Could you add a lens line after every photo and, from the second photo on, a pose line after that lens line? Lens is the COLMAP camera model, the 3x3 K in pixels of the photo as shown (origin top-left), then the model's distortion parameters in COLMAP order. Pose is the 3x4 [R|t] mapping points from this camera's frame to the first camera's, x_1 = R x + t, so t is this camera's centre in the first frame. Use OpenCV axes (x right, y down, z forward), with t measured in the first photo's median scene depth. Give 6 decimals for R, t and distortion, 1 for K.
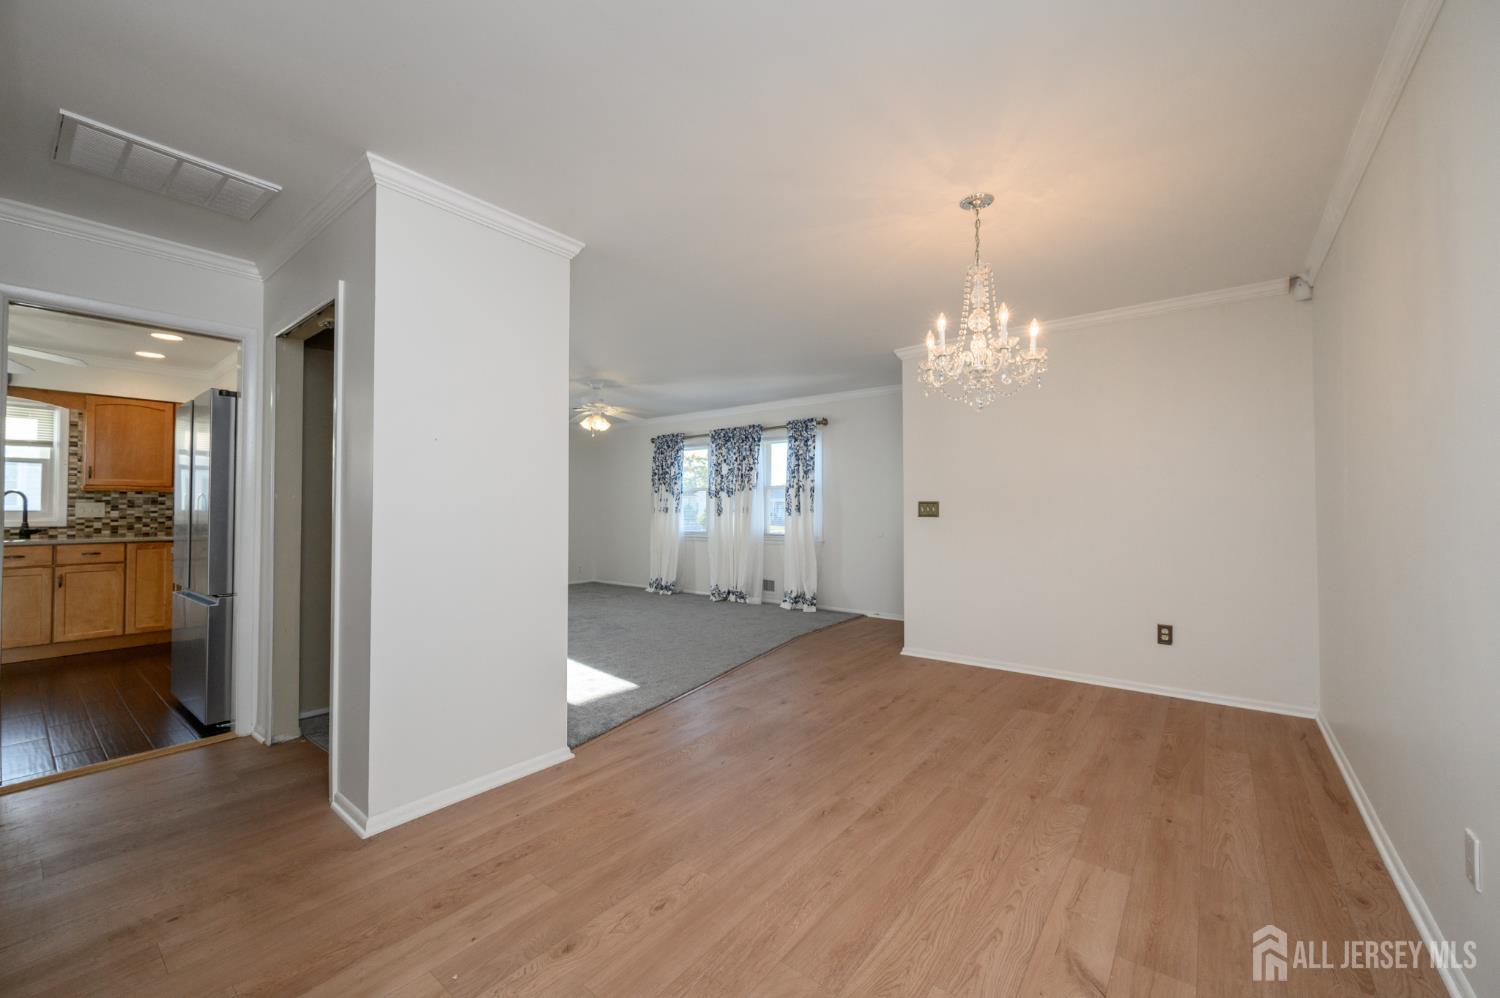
lens RADIAL K [[590.7, 0, 750.6], [0, 590.7, 494.6], [0, 0, 1]] dist [-0.001148, -0.000419]
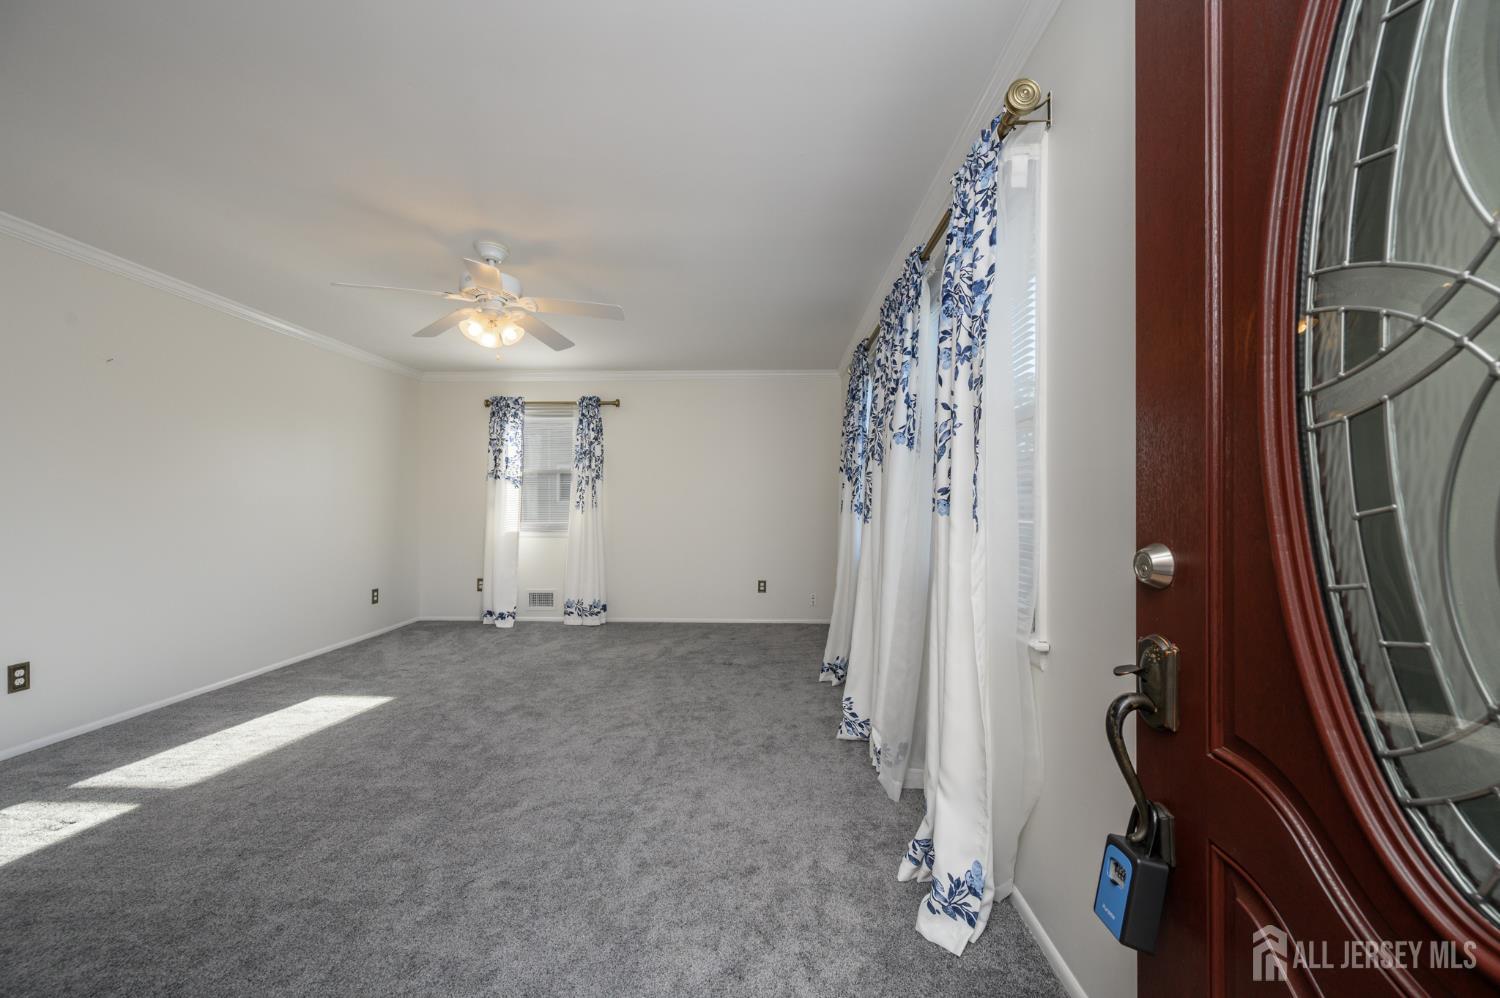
lens RADIAL K [[591.0, 0, 751.3], [0, 591.0, 503.2], [0, 0, 1]] dist [0.000187, -0.000266]
pose [[0.592954, -0.000993, -0.805236, 0.221425], [0.015726, 0.999823, 0.010347, 0.019144], [0.805083, -0.018798, 0.592864, 0.729178]]
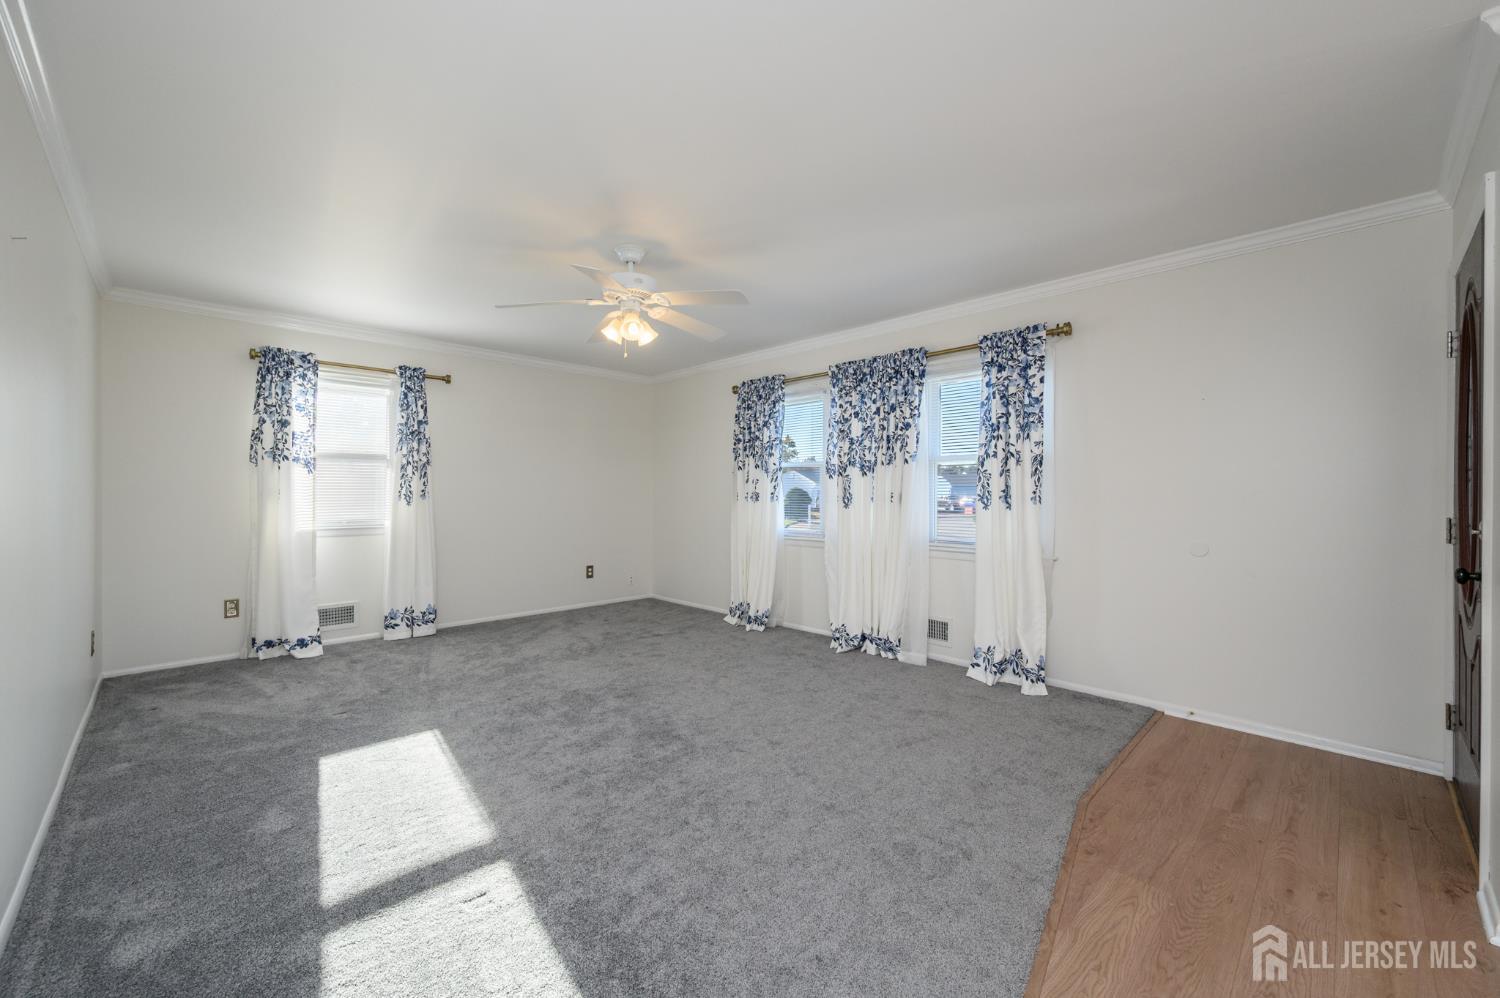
lens RADIAL K [[590.7, 0, 750.6], [0, 590.7, 494.6], [0, 0, 1]] dist [-0.001148, -0.000419]
pose [[0.991721, 0.004430, -0.128337, -0.075186], [-0.001097, 0.999661, 0.026028, 0.008021], [0.128408, -0.025672, 0.991389, 0.413430]]
